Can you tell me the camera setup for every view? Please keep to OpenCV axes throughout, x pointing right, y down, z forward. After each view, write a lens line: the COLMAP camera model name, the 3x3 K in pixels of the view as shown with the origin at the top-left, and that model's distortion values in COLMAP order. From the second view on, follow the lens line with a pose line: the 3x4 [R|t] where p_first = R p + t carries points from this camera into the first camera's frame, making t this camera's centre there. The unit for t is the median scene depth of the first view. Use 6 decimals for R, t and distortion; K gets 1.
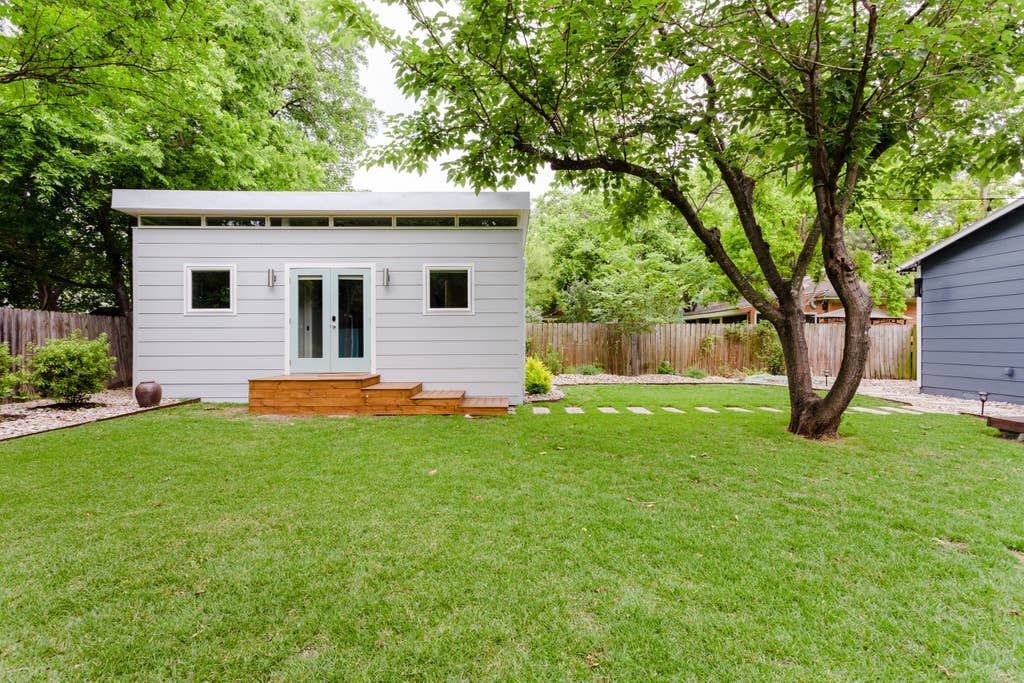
lens RADIAL K [[478.9, 0, 510.1], [0, 478.9, 343.4], [0, 0, 1]] dist [0.008062, 0.000425]
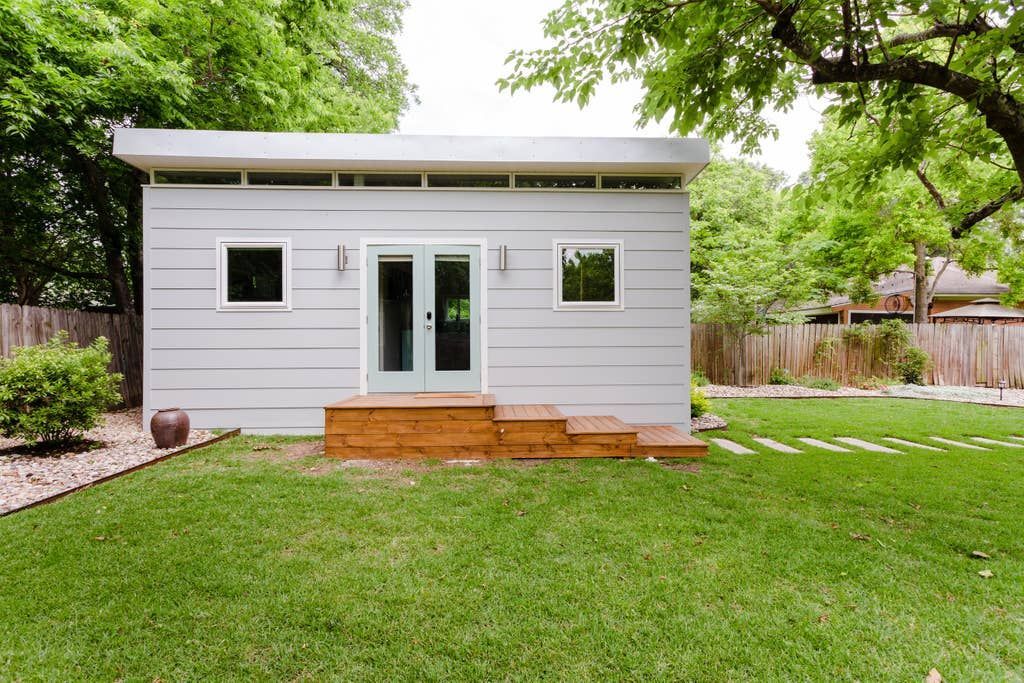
lens RADIAL K [[428.7, 0, 469.9], [0, 428.7, 338.7], [0, 0, 1]] dist [0.002394, 0.000358]
pose [[0.999685, -0.000876, 0.025067, -0.325351], [0.001134, 0.999946, -0.010286, -0.011040], [-0.025057, 0.010311, 0.999633, 0.364308]]
